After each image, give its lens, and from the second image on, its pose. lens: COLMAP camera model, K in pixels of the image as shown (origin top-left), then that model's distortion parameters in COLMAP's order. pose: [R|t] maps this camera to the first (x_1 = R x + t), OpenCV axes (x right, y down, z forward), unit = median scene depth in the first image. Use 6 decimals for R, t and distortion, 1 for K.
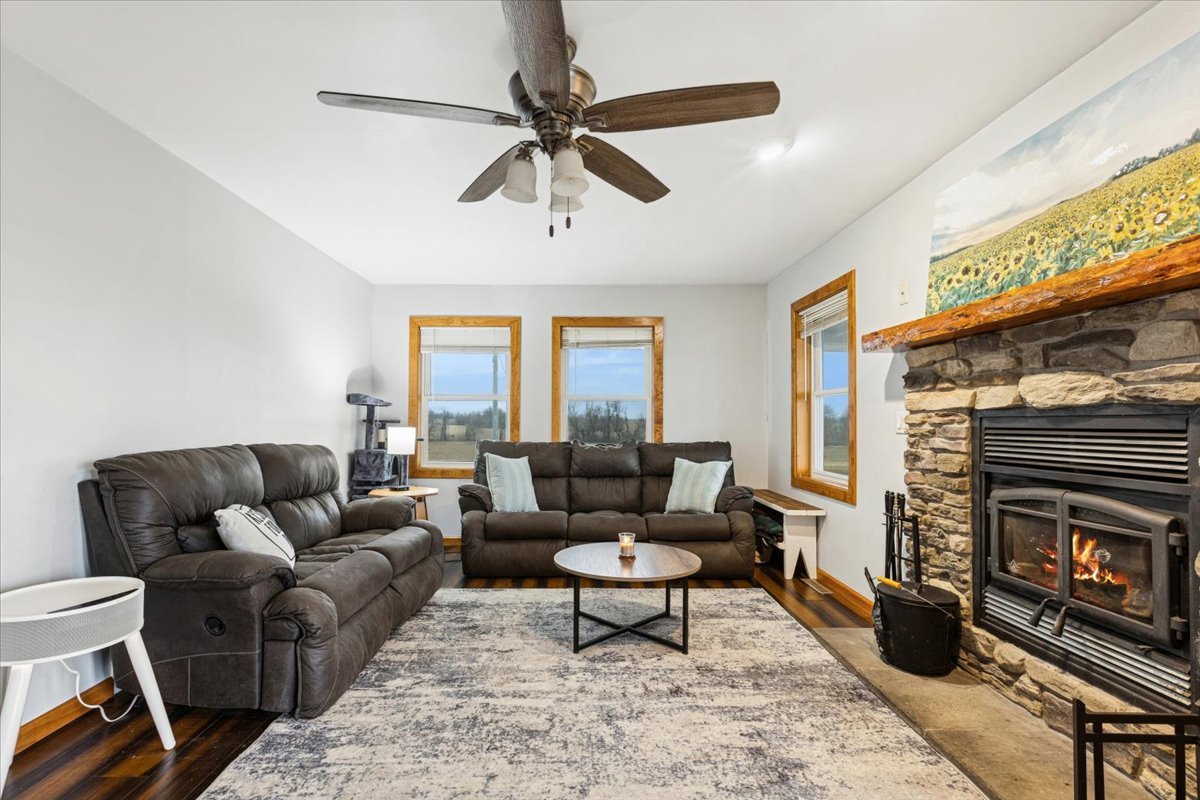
lens RADIAL K [[545.3, 0, 596.9], [0, 545.3, 414.7], [0, 0, 1]] dist [0.000357, -0.000430]
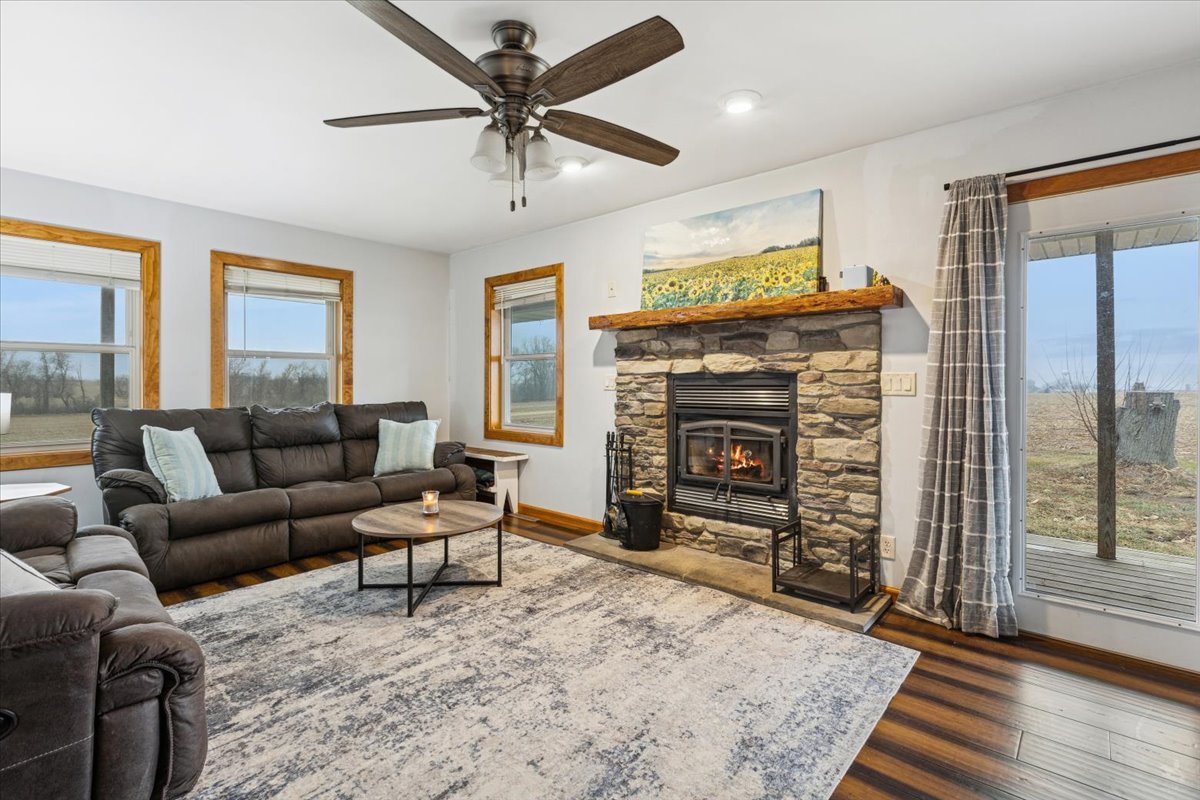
lens RADIAL K [[546.6, 0, 597.2], [0, 546.6, 387.5], [0, 0, 1]] dist [-0.003758, -0.000370]
pose [[0.669548, -0.009084, 0.742713, -0.592245], [-0.007083, 0.999802, 0.018615, 0.002432], [-0.742735, -0.017724, 0.669351, 0.105928]]
